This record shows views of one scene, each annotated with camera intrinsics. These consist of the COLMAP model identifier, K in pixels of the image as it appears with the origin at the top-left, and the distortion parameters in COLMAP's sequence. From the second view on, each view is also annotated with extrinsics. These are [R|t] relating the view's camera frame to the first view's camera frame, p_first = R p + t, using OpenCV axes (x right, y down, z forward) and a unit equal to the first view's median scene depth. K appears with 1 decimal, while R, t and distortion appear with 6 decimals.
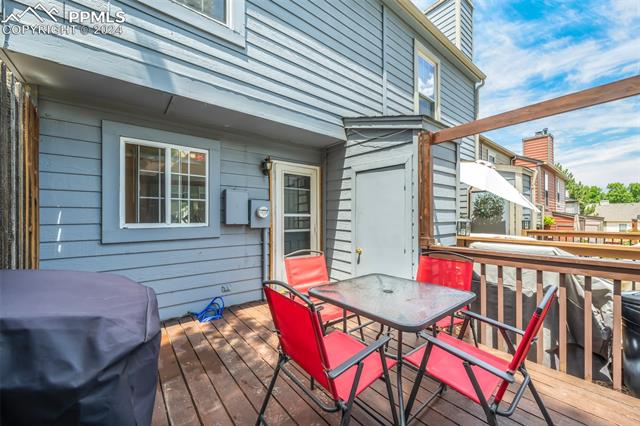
lens RADIAL K [[244.4, 0, 317.6], [0, 244.4, 216.7], [0, 0, 1]] dist [-0.000337, -0.000013]
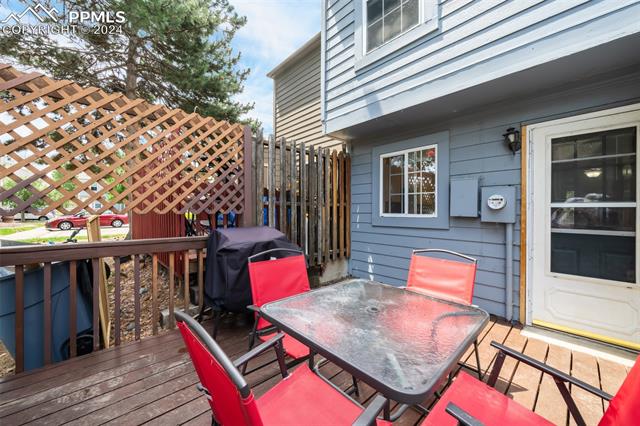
lens RADIAL K [[244.3, 0, 320.3], [0, 244.3, 211.0], [0, 0, 1]] dist [-0.000562, -0.000034]
pose [[0.083972, 0.005514, -0.996453, 0.544757], [0.004145, 0.999974, 0.005883, 0.003876], [0.996459, -0.004624, 0.083947, 0.423718]]
